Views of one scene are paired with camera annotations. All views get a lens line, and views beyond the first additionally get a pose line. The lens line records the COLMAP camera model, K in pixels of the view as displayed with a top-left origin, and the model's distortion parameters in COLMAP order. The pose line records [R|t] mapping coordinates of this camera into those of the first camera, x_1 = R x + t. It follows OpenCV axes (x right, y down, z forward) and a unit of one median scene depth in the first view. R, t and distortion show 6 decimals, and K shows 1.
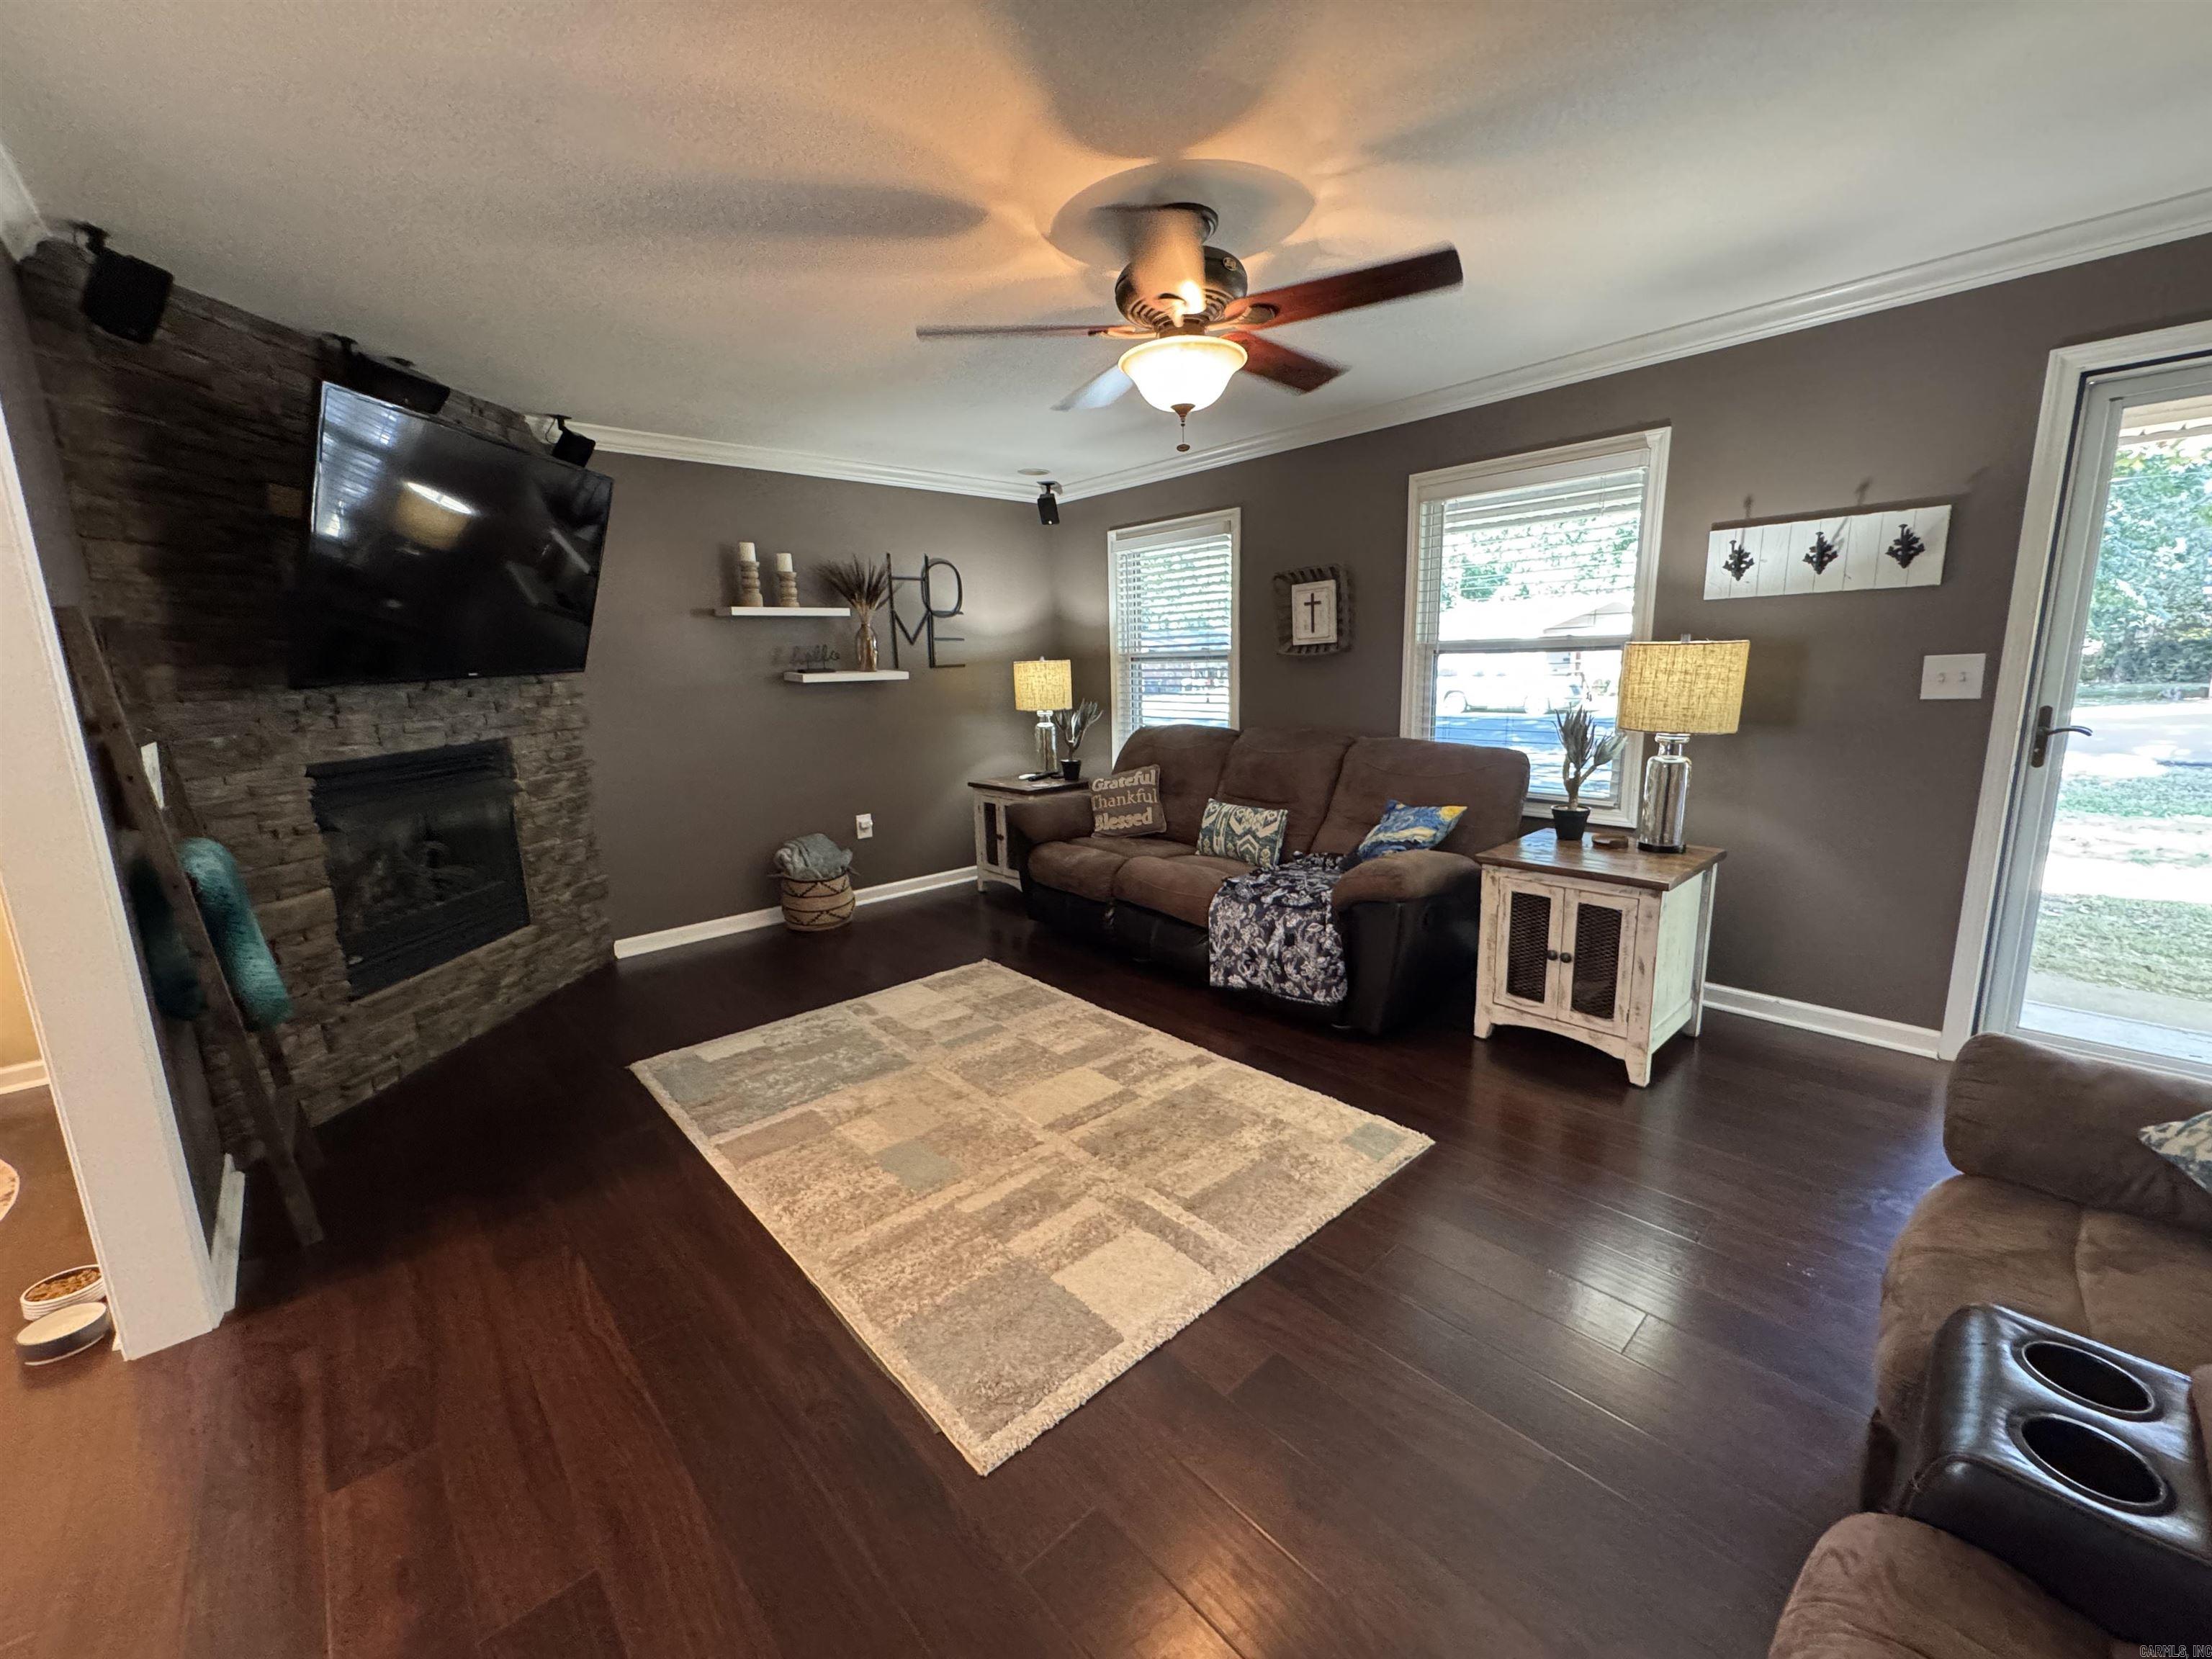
lens RADIAL K [[883.6, 0, 1106.0], [0, 883.6, 829.5], [0, 0, 1]] dist [-0.000263, 0.000540]
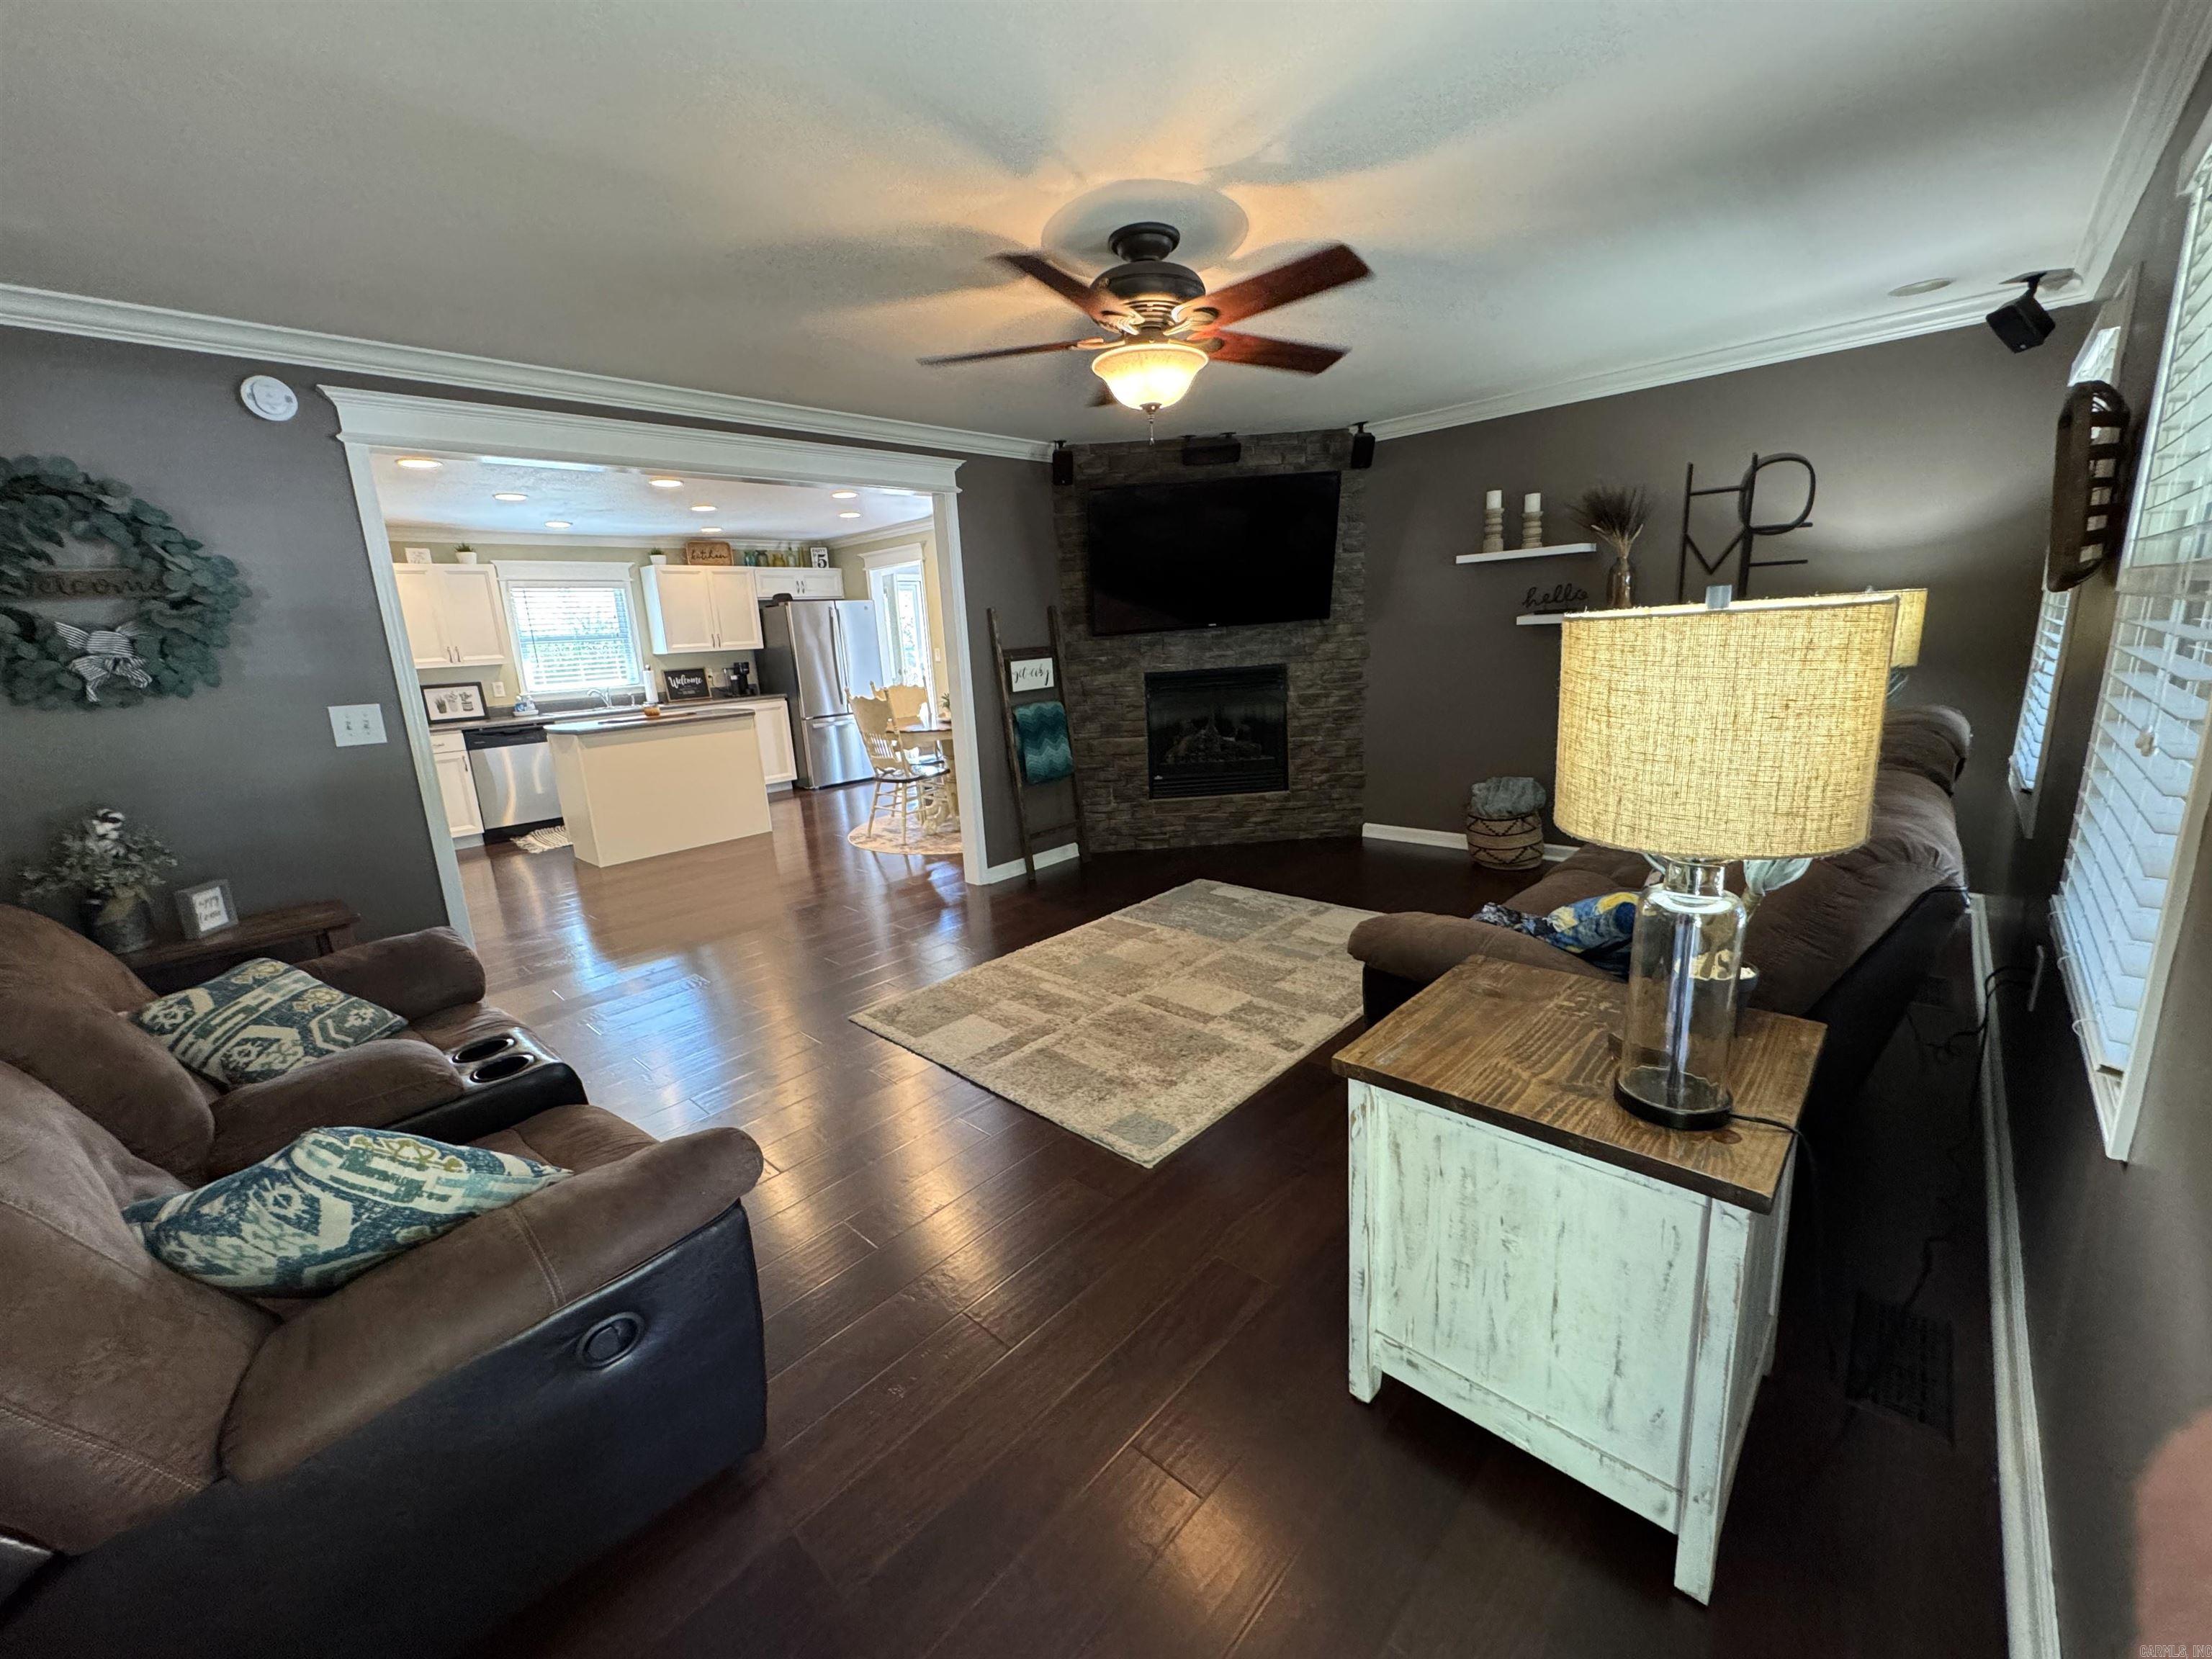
lens RADIAL K [[883.6, 0, 1106.0], [0, 883.6, 829.5], [0, 0, 1]] dist [-0.000263, 0.000540]
pose [[0.081661, 0.242947, -0.966596, 0.912750], [-0.137498, 0.963308, 0.230504, -0.152038], [0.987130, 0.114082, 0.112070, 0.628132]]
